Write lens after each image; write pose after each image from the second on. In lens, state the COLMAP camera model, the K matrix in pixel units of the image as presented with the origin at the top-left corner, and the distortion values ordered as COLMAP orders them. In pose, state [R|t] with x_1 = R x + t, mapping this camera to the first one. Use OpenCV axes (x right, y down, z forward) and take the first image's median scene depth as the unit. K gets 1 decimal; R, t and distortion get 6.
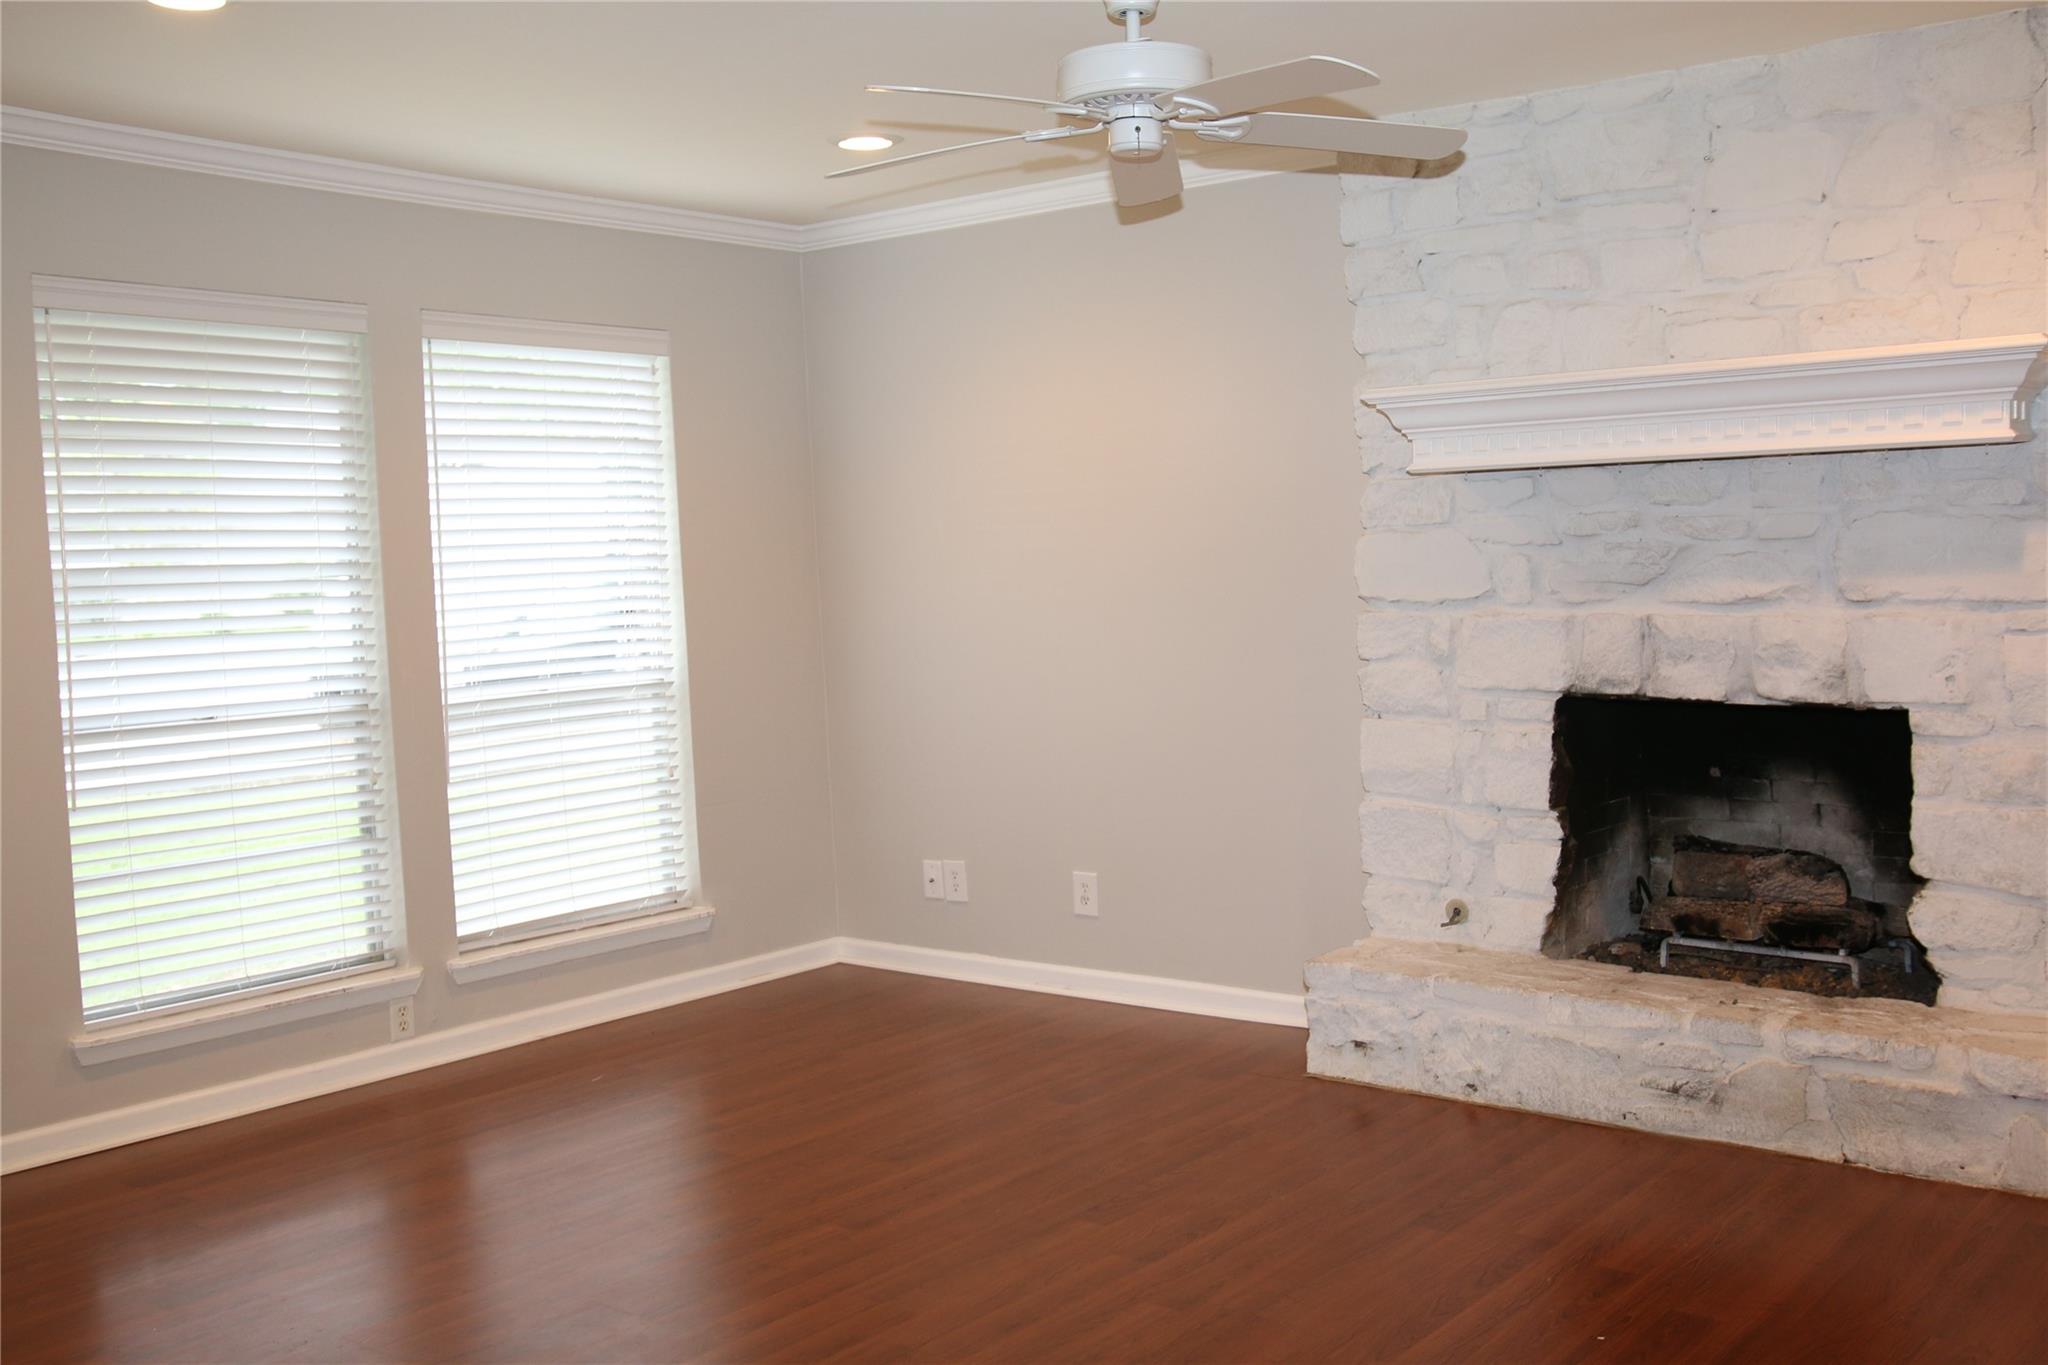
lens RADIAL K [[2065.4, 0, 1021.4], [0, 2065.4, 688.3], [0, 0, 1]] dist [-0.004246, 0.000000]
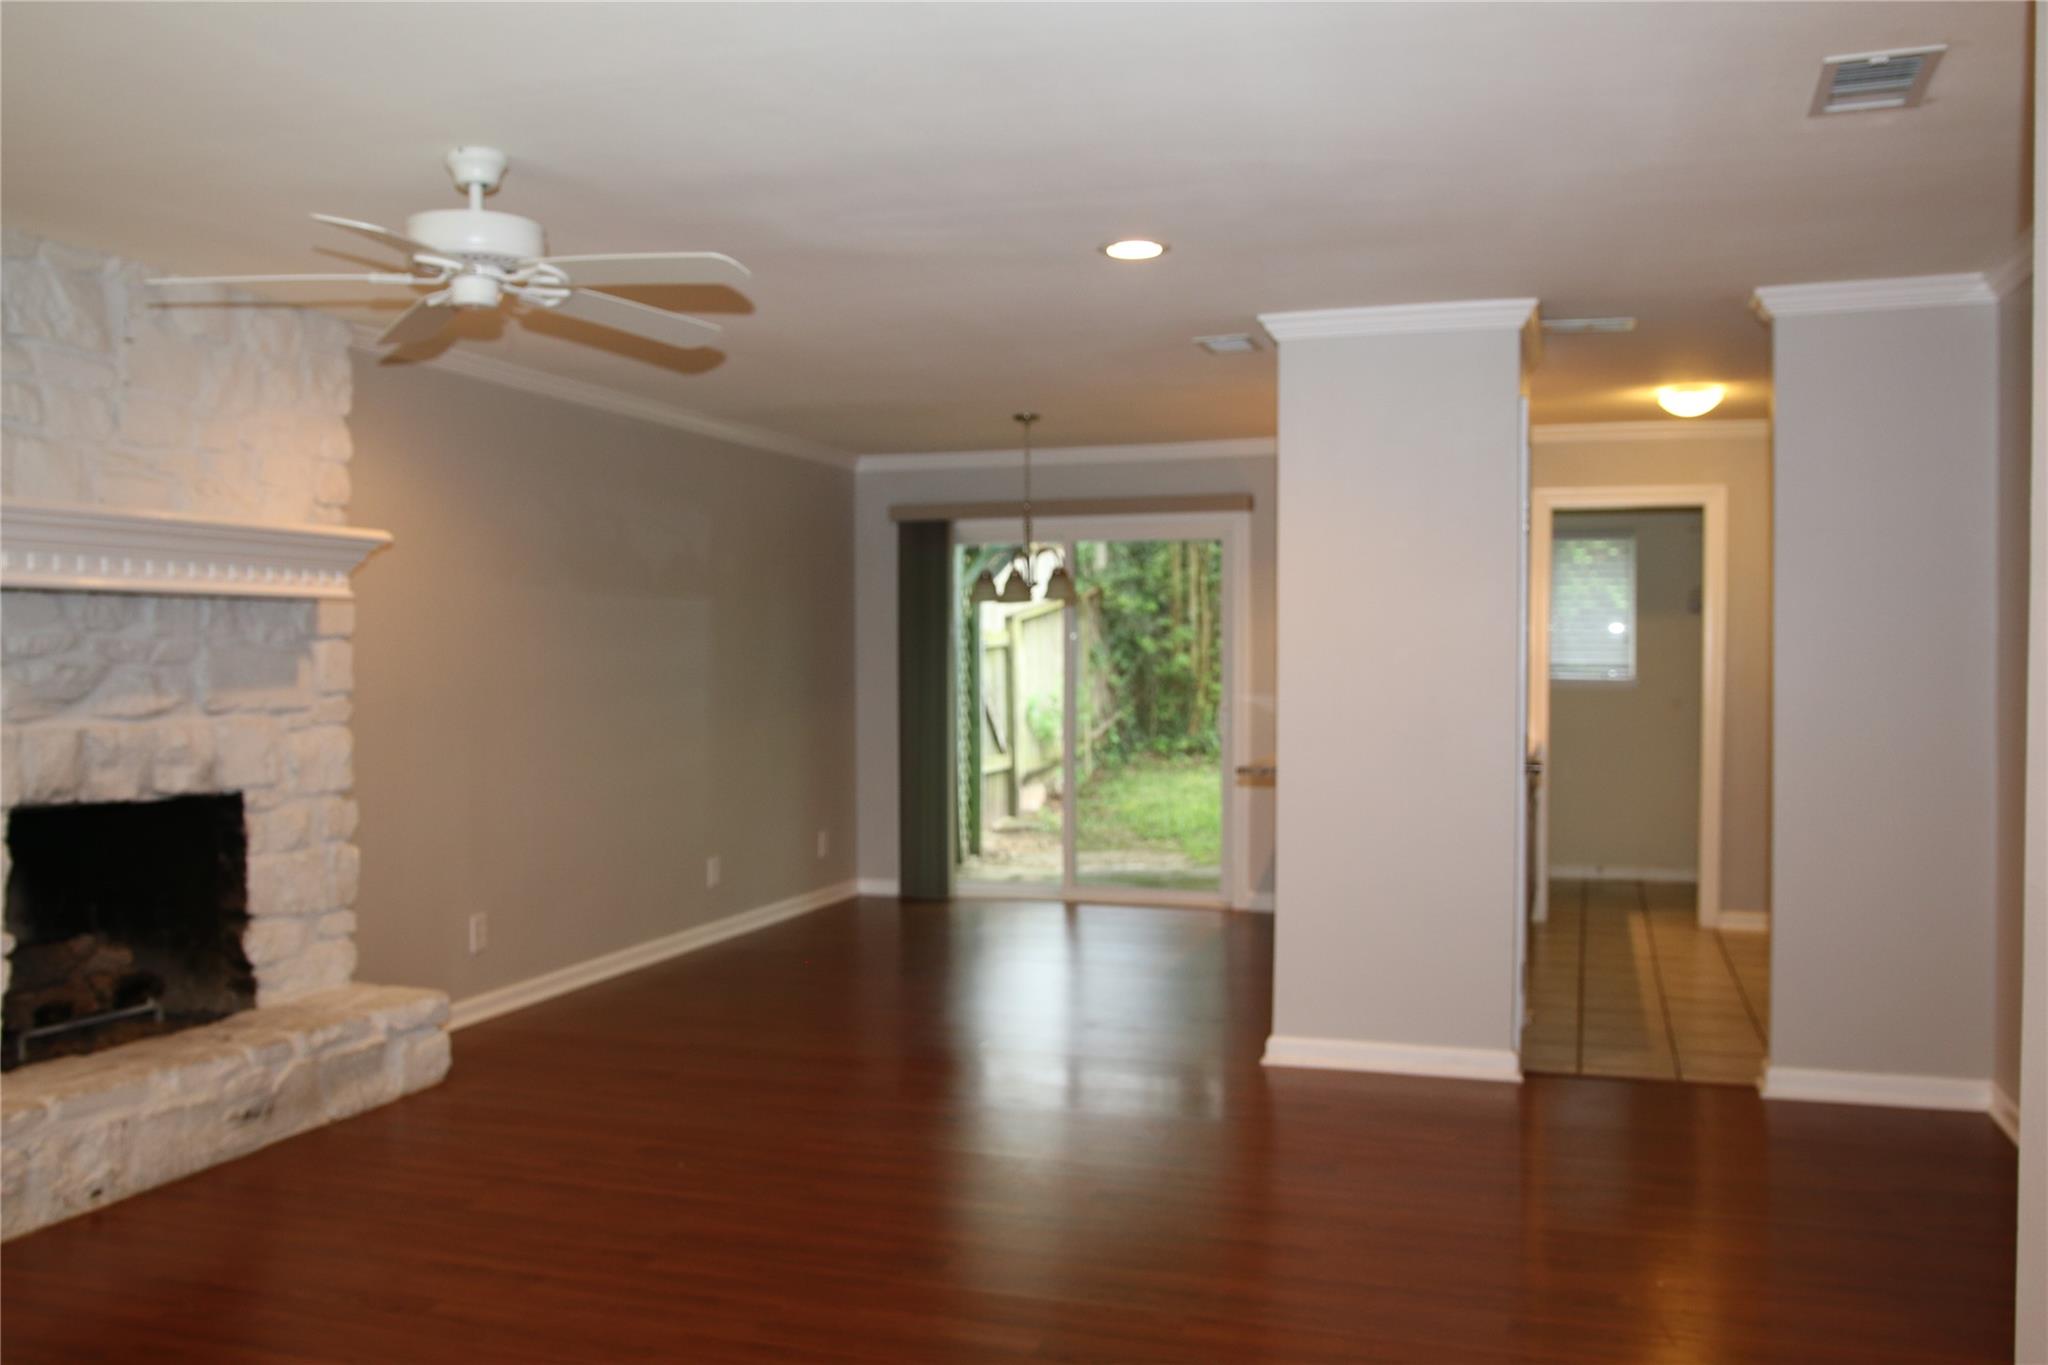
lens RADIAL K [[1796.2, 0, 1025.9], [0, 1796.2, 686.4], [0, 0, 1]] dist [0.000627, 0.003042]
pose [[-0.363952, 0.010647, 0.931357, -0.810588], [0.076882, 0.996866, 0.018648, -0.038811], [-0.928239, 0.078391, -0.363630, 0.915885]]
